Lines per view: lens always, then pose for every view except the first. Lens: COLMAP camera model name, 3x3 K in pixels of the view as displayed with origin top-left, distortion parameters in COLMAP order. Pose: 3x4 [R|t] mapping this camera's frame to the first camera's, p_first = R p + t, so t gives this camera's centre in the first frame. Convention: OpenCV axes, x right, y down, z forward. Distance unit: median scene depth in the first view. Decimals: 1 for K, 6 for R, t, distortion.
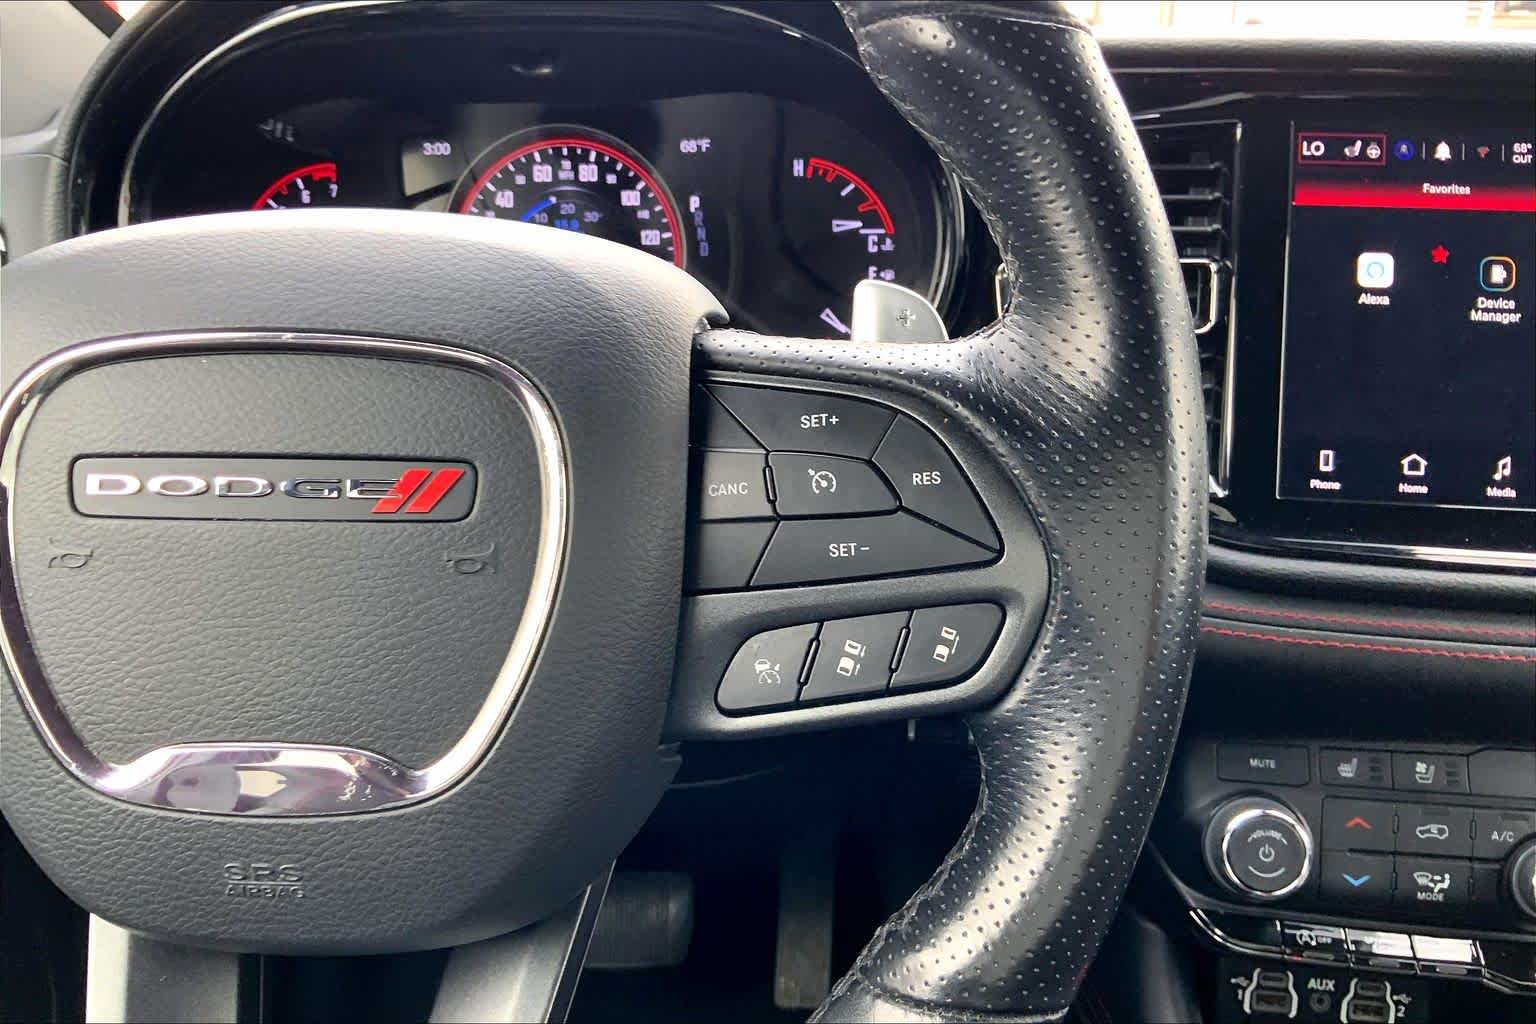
lens RADIAL K [[1538.9, 0, 764.6], [0, 1538.9, 496.8], [0, 0, 1]] dist [0.102501, -0.322473]
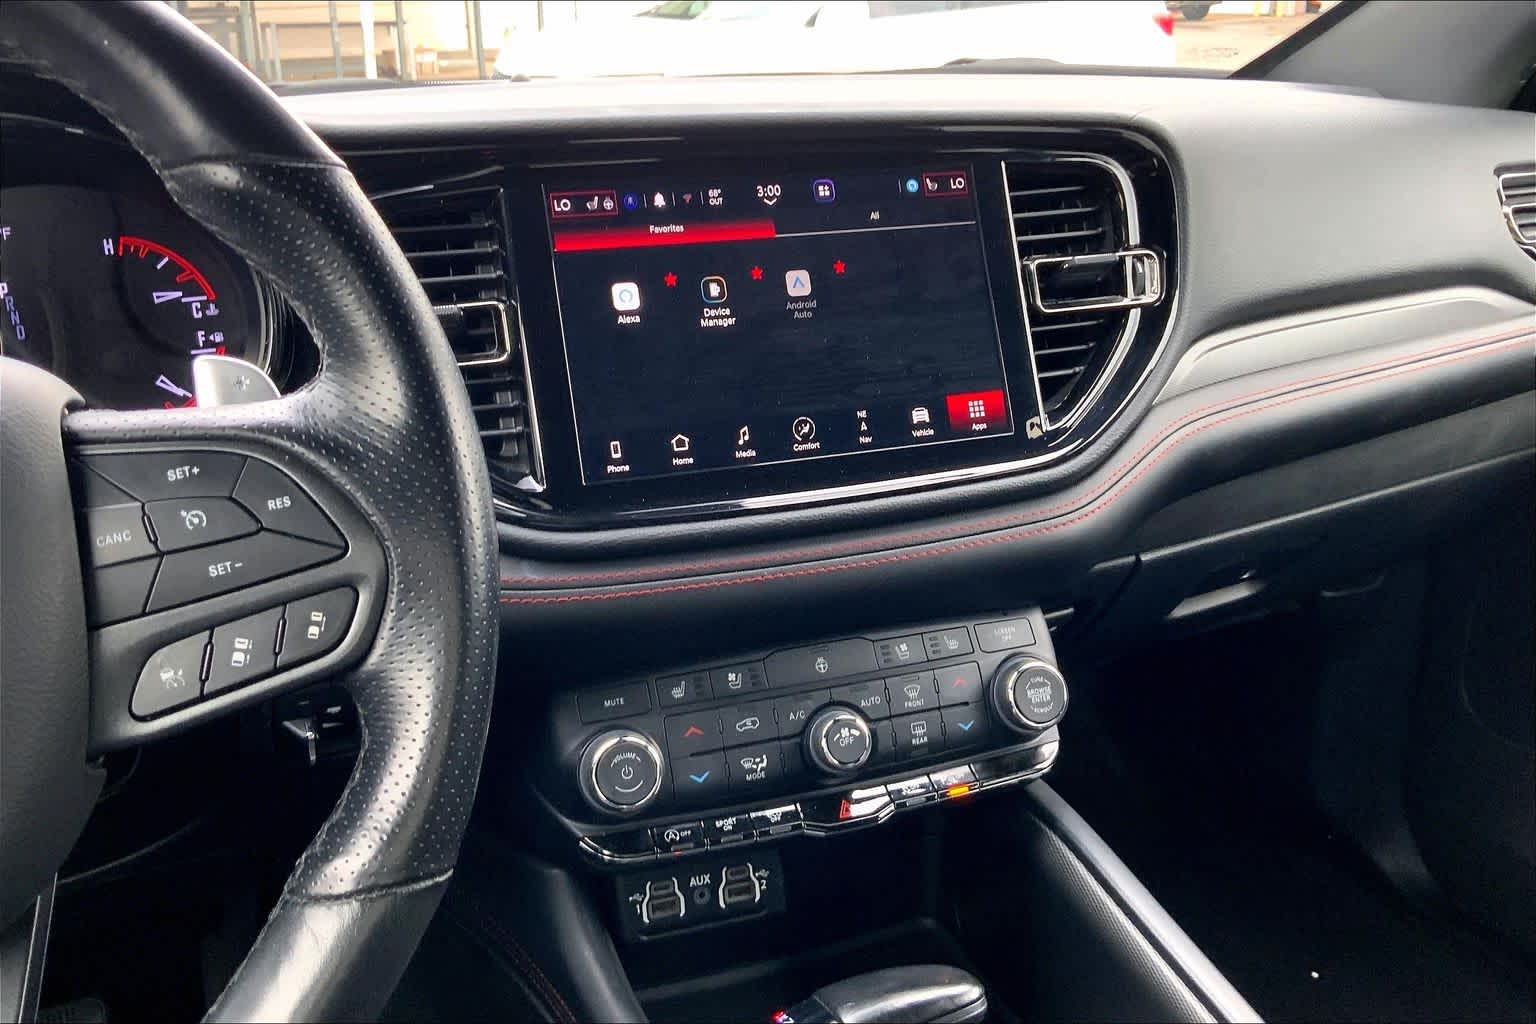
lens RADIAL K [[1433.3, 0, 764.2], [0, 1433.3, 476.1], [0, 0, 1]] dist [0.147385, -0.313968]
pose [[0.899628, -0.155168, 0.408157, -0.010954], [0.166650, 0.985987, 0.007522, 0.011001], [-0.403605, 0.061252, 0.912881, -0.133486]]
